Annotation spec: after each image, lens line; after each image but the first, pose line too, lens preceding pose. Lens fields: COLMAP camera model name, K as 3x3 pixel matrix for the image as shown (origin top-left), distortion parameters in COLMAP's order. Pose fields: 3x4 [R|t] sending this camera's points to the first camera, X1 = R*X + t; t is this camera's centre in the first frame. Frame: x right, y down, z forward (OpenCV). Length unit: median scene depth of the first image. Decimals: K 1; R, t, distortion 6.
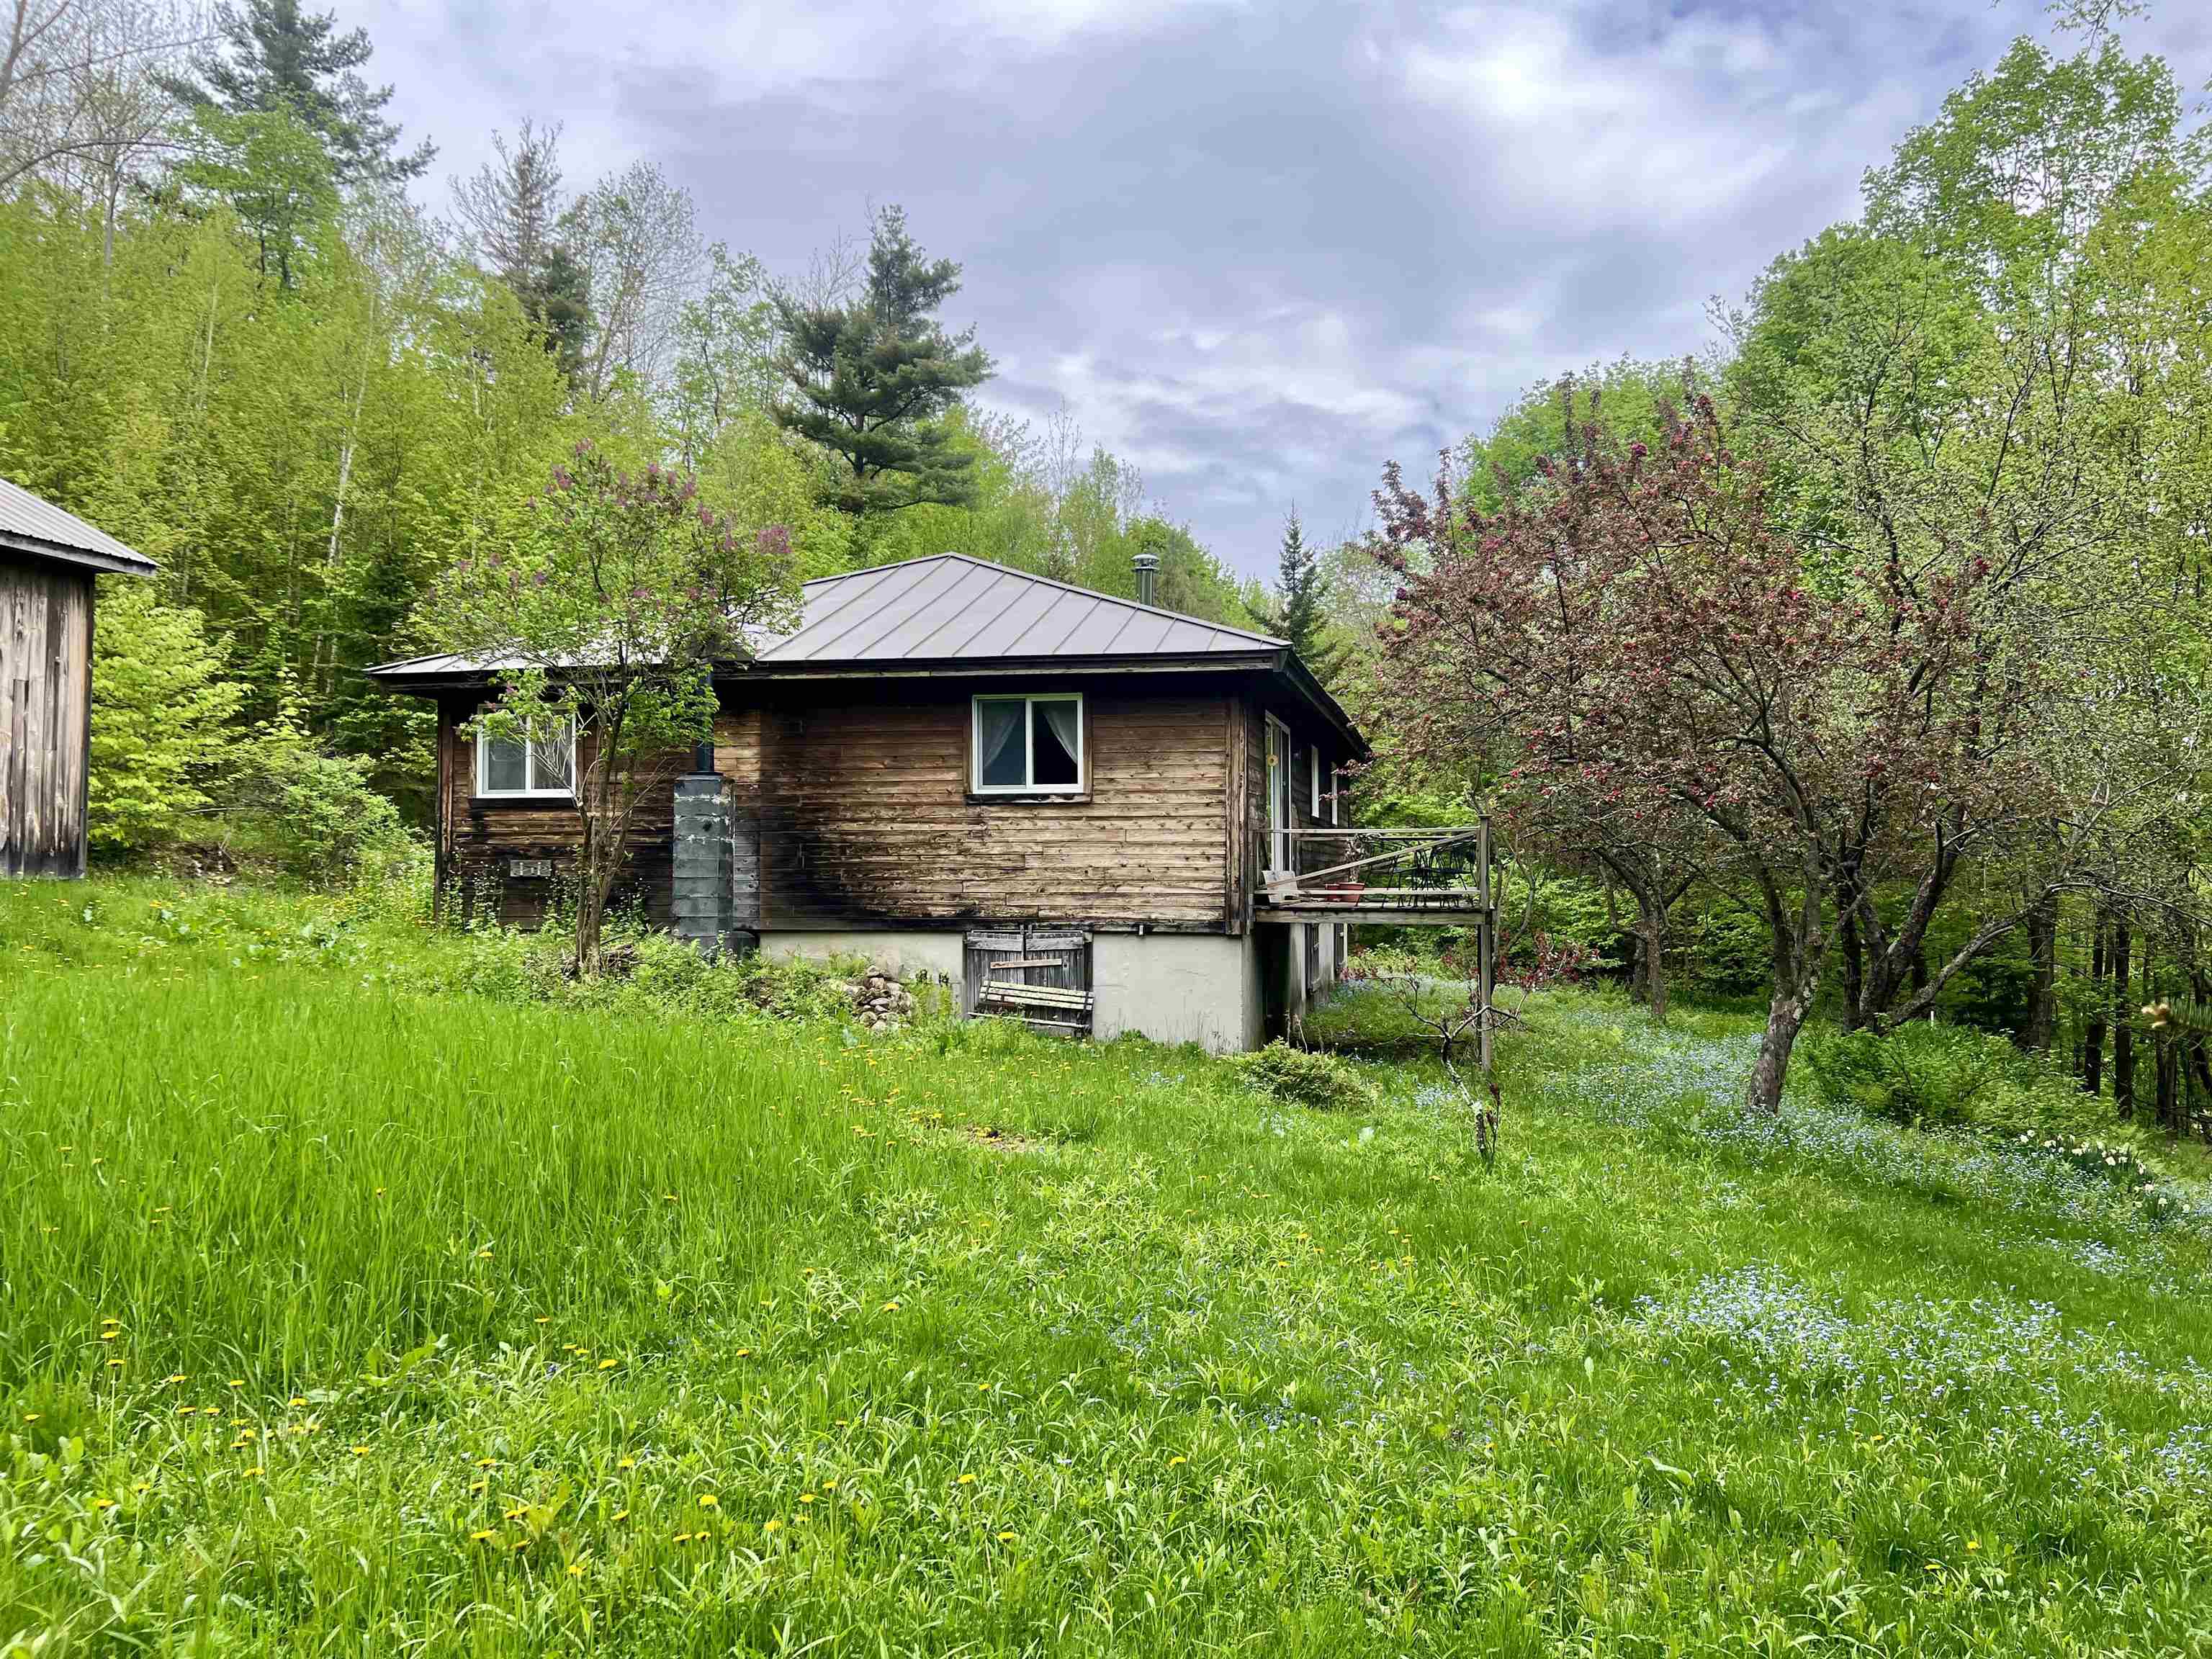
lens RADIAL K [[1631.3, 0, 1106.0], [0, 1631.3, 829.5], [0, 0, 1]] dist [0.048595, -0.051900]
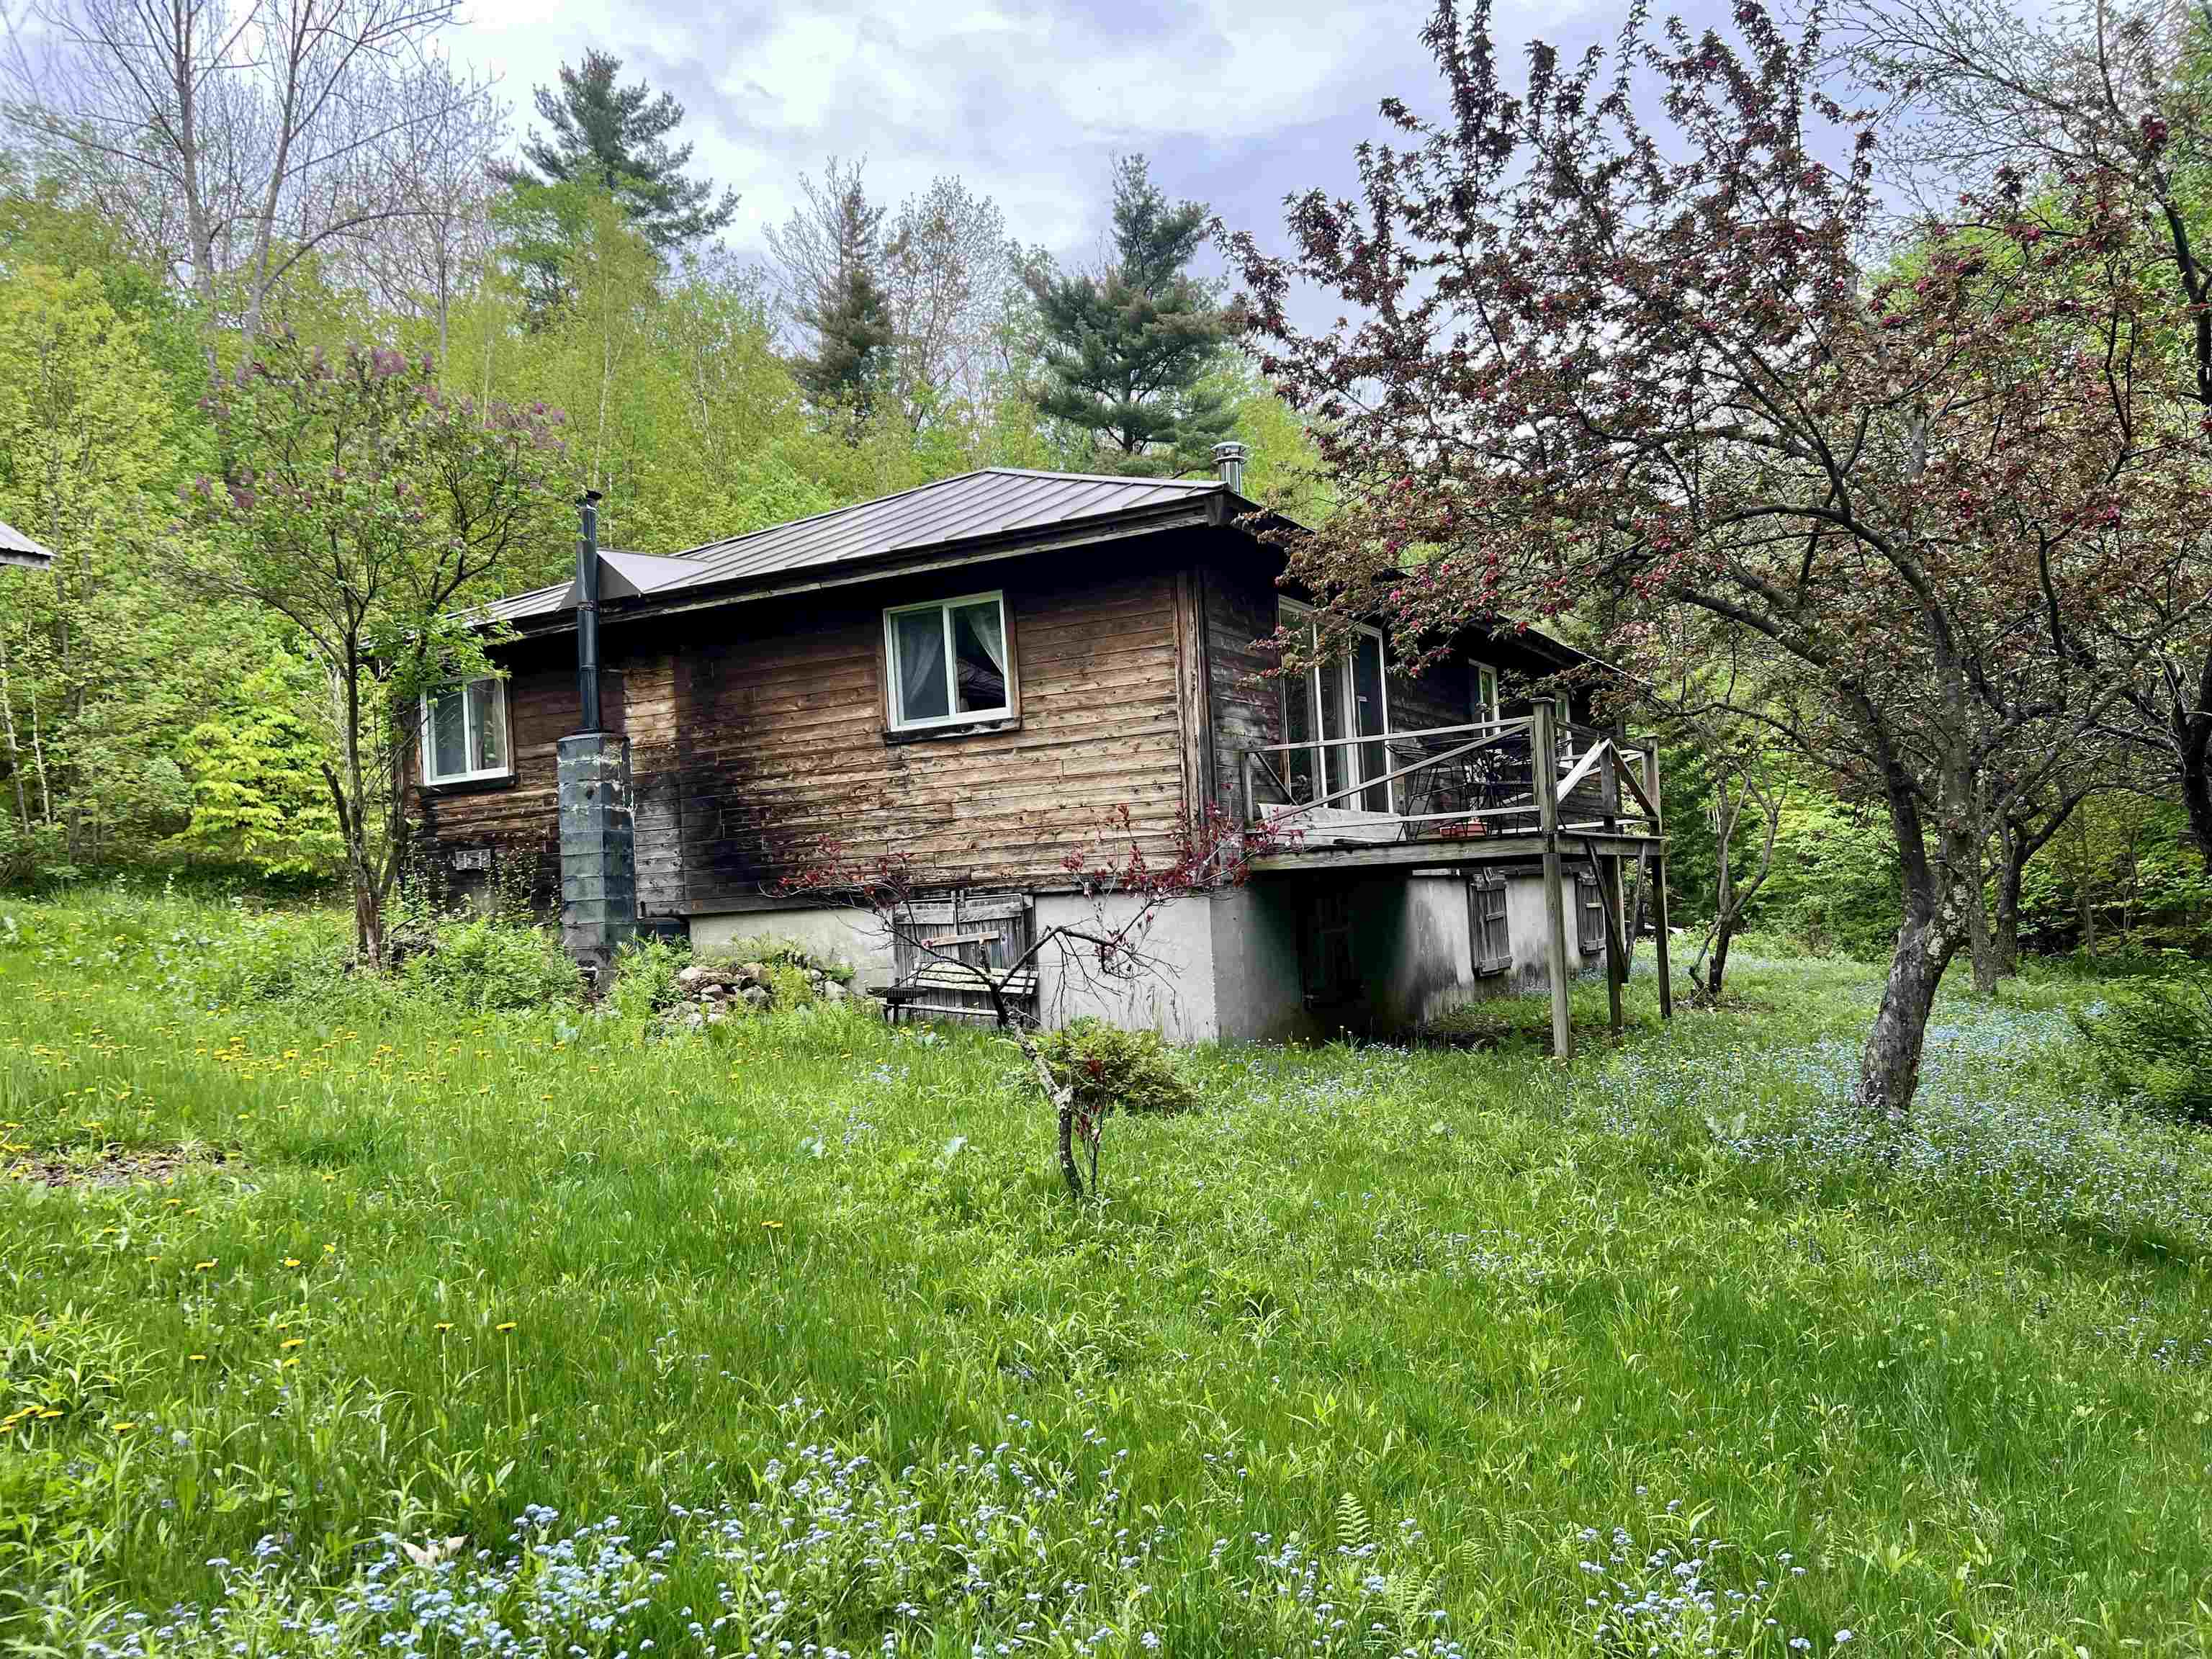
lens RADIAL K [[1638.0, 0, 1126.4], [0, 1638.0, 836.3], [0, 0, 1]] dist [0.032136, -0.052658]
pose [[0.961938, -0.063392, -0.265815, 0.239883], [0.061786, 0.997985, -0.014408, 0.048123], [0.266192, -0.002564, 0.963917, 0.251751]]
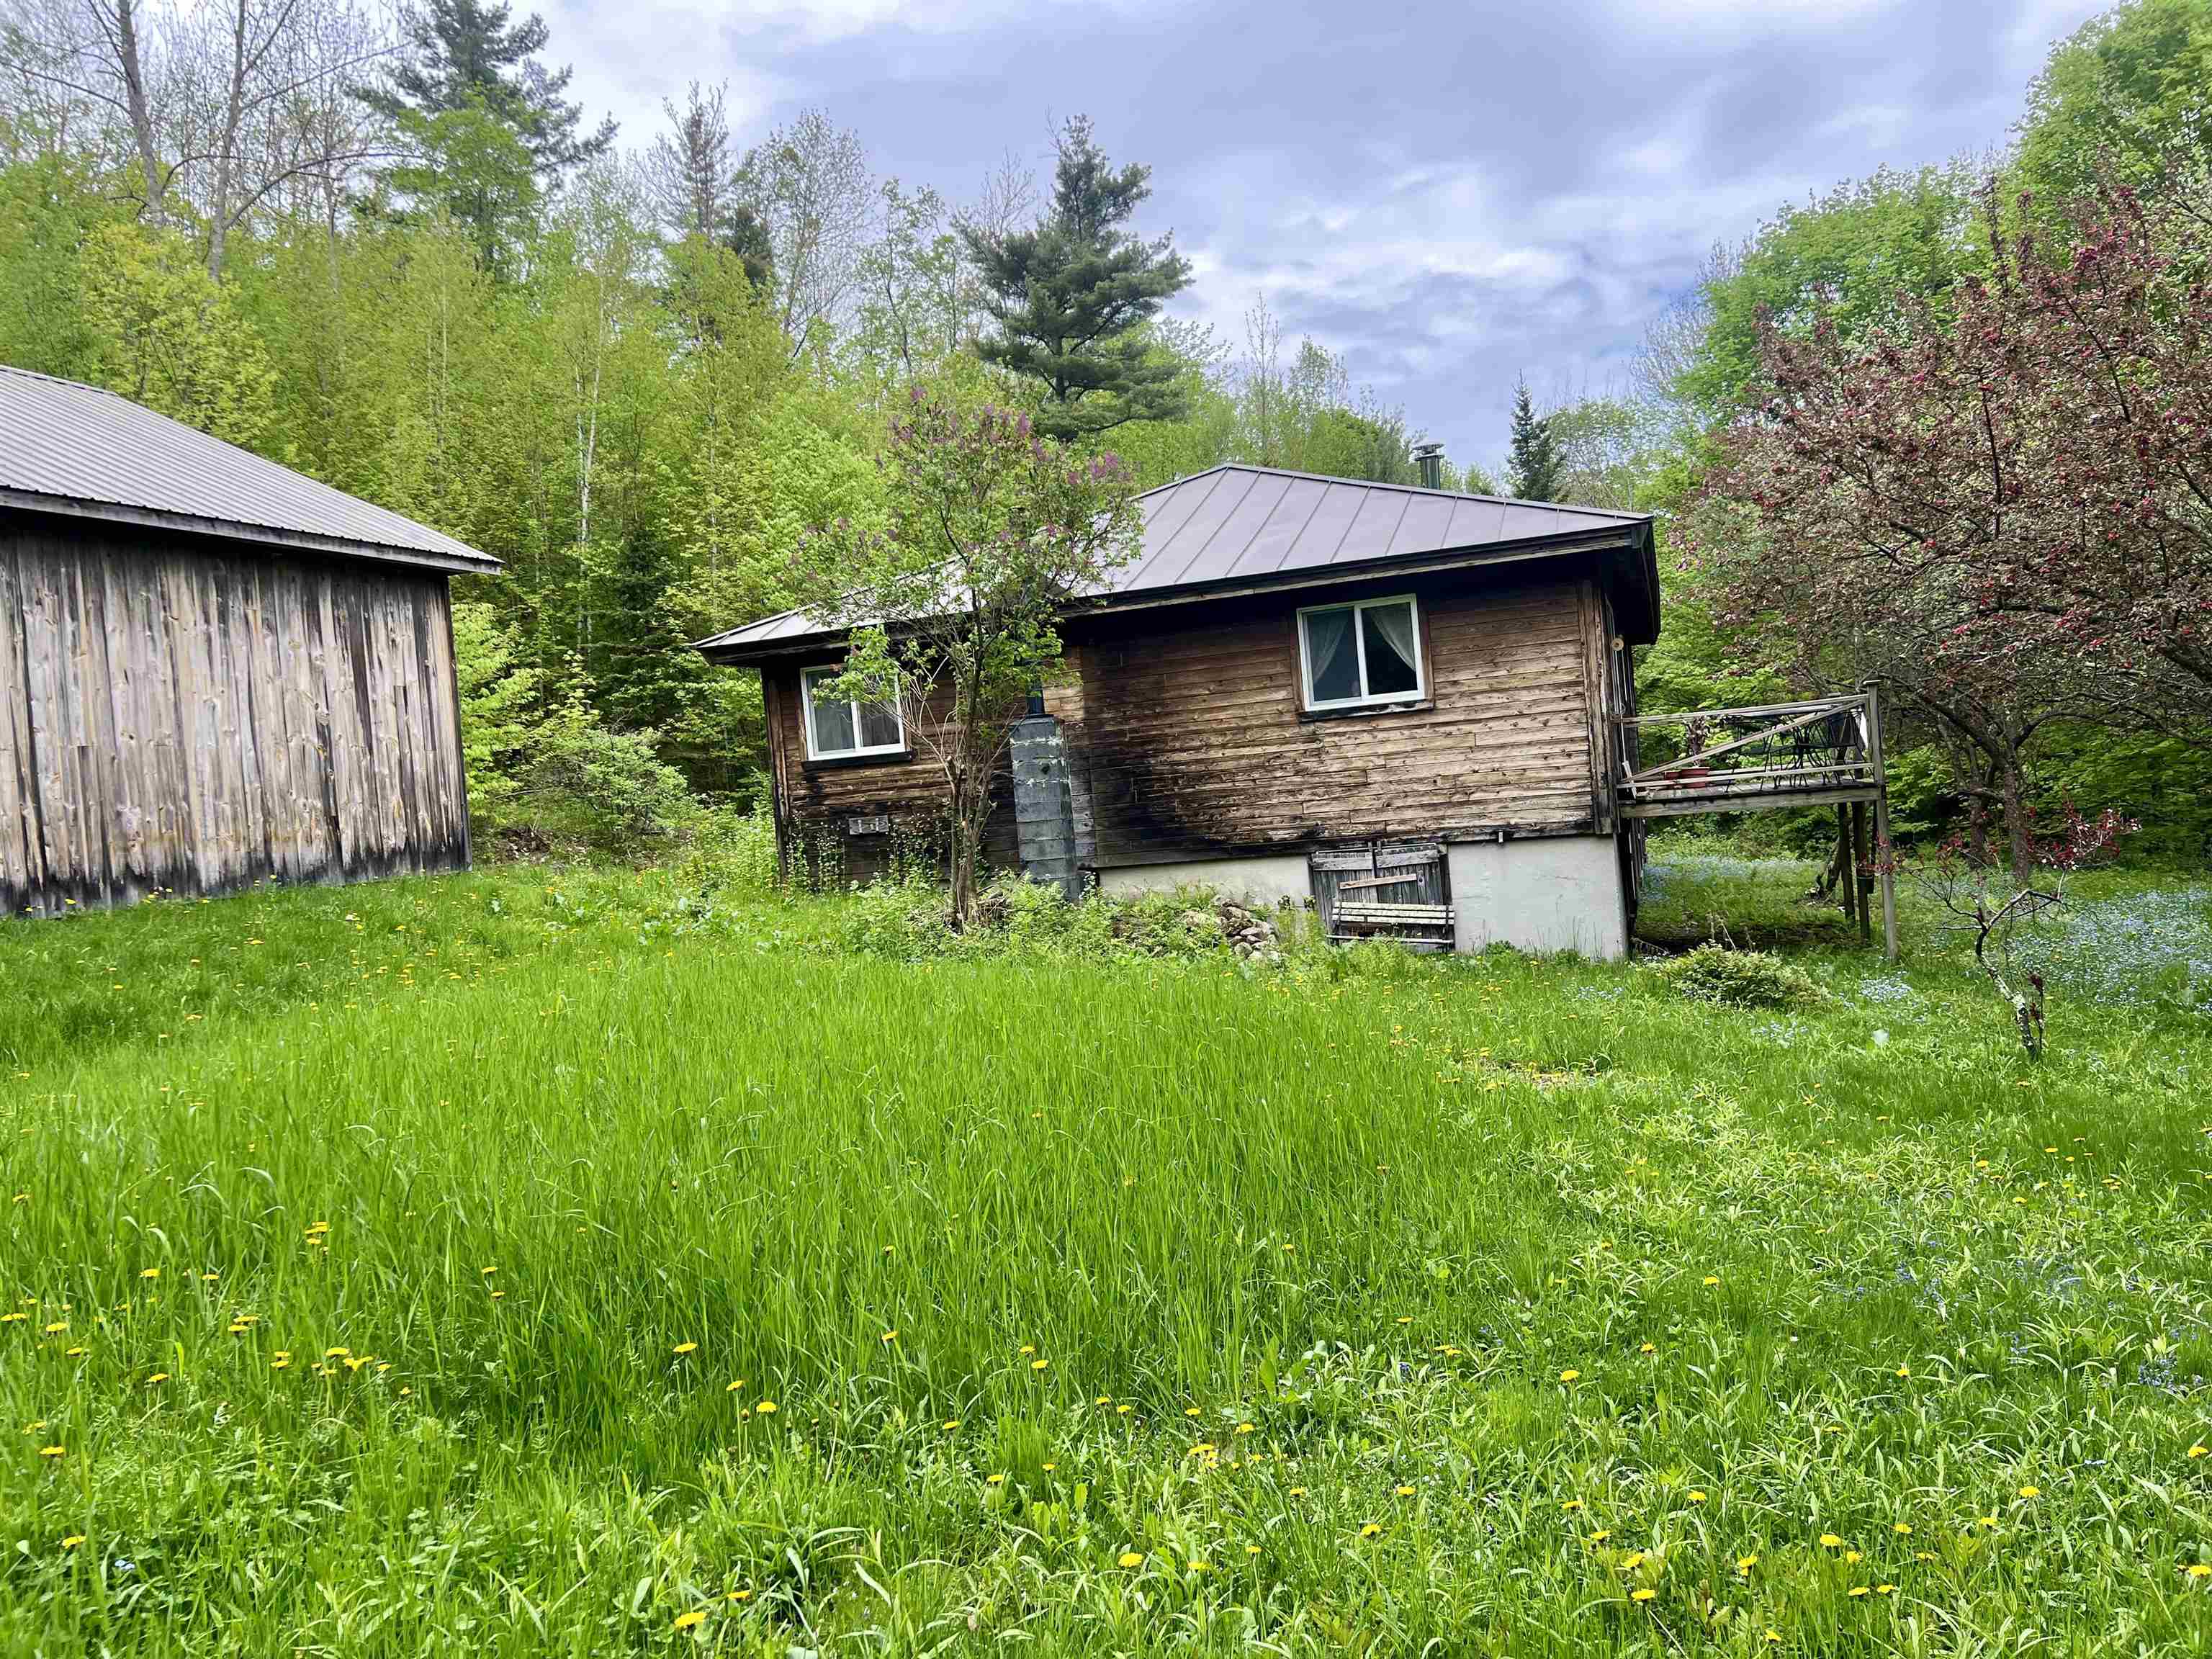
lens RADIAL K [[1642.4, 0, 1067.9], [0, 1642.4, 808.3], [0, 0, 1]] dist [0.090841, -0.100639]
pose [[0.986936, -0.084621, -0.137101, -0.091307], [0.089772, 0.995454, 0.031820, -0.008174], [0.133785, -0.043713, 0.990046, 0.013982]]
